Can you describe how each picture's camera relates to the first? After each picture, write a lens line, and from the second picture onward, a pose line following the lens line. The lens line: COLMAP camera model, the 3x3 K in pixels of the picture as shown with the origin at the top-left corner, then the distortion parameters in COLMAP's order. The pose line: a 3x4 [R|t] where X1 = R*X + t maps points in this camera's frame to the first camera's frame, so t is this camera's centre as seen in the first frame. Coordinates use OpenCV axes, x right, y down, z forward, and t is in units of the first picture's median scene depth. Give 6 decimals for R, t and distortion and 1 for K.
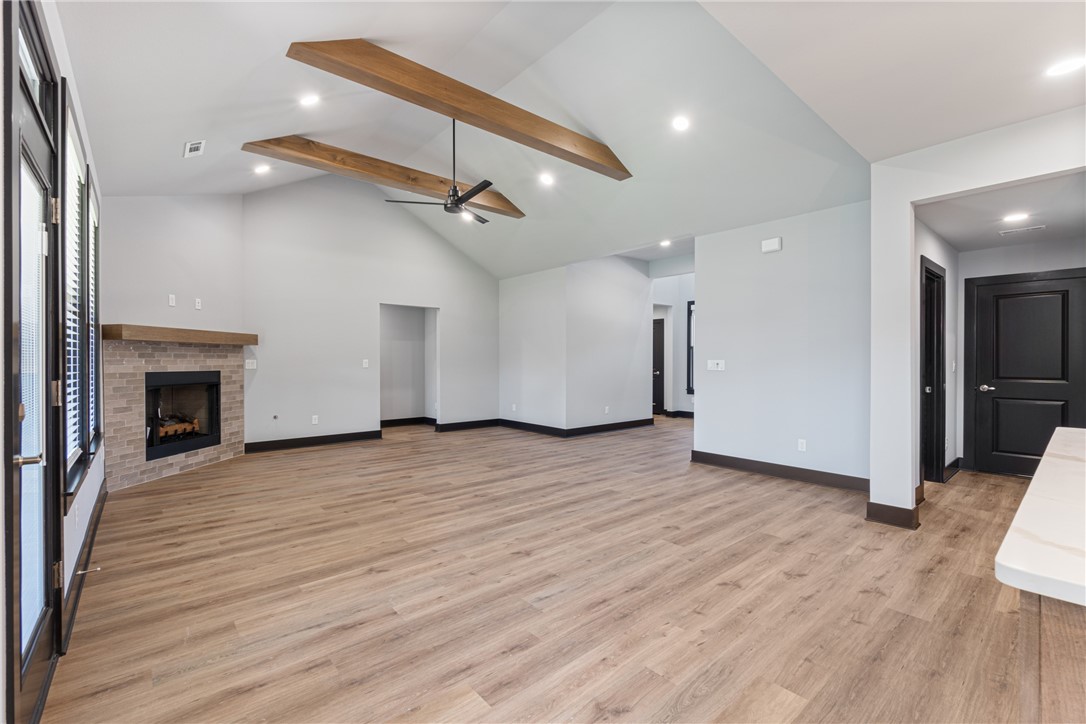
lens RADIAL K [[468.6, 0, 533.6], [0, 468.6, 363.2], [0, 0, 1]] dist [-0.007805, 0.000815]
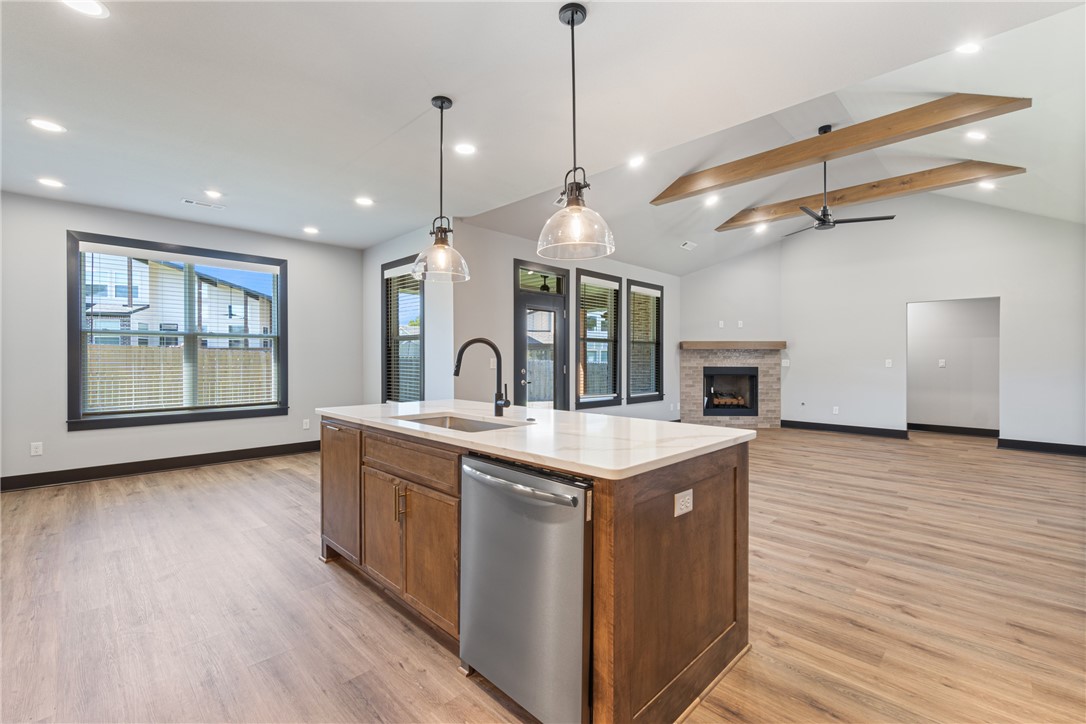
lens RADIAL K [[468.6, 0, 539.4], [0, 468.6, 359.9], [0, 0, 1]] dist [-0.007805, 0.000815]
pose [[0.077958, 0.000340, -0.996957, 1.048053], [-0.009670, 0.999953, -0.000416, 0.001252], [0.996910, 0.009673, 0.077958, 0.258116]]
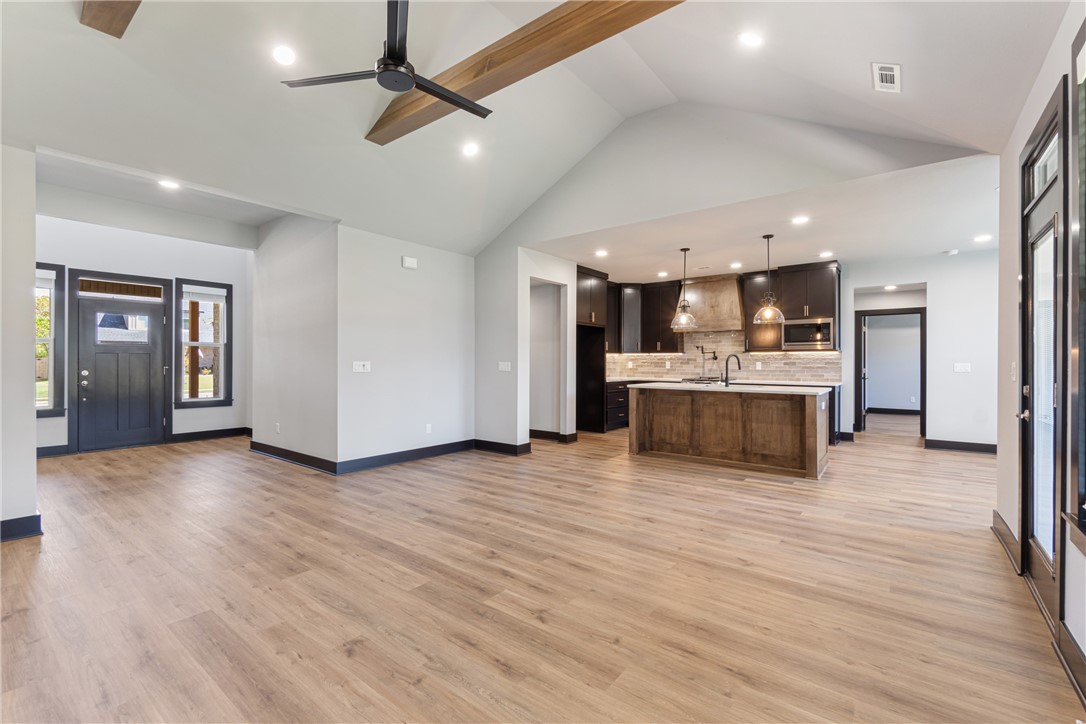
lens RADIAL K [[468.6, 0, 542.0], [0, 468.6, 362.8], [0, 0, 1]] dist [-0.007805, 0.000815]
pose [[-0.202343, -0.004659, 0.979304, -0.841249], [0.004200, 0.999975, 0.005625, -0.011226], [-0.979306, 0.005251, -0.202318, 1.093066]]
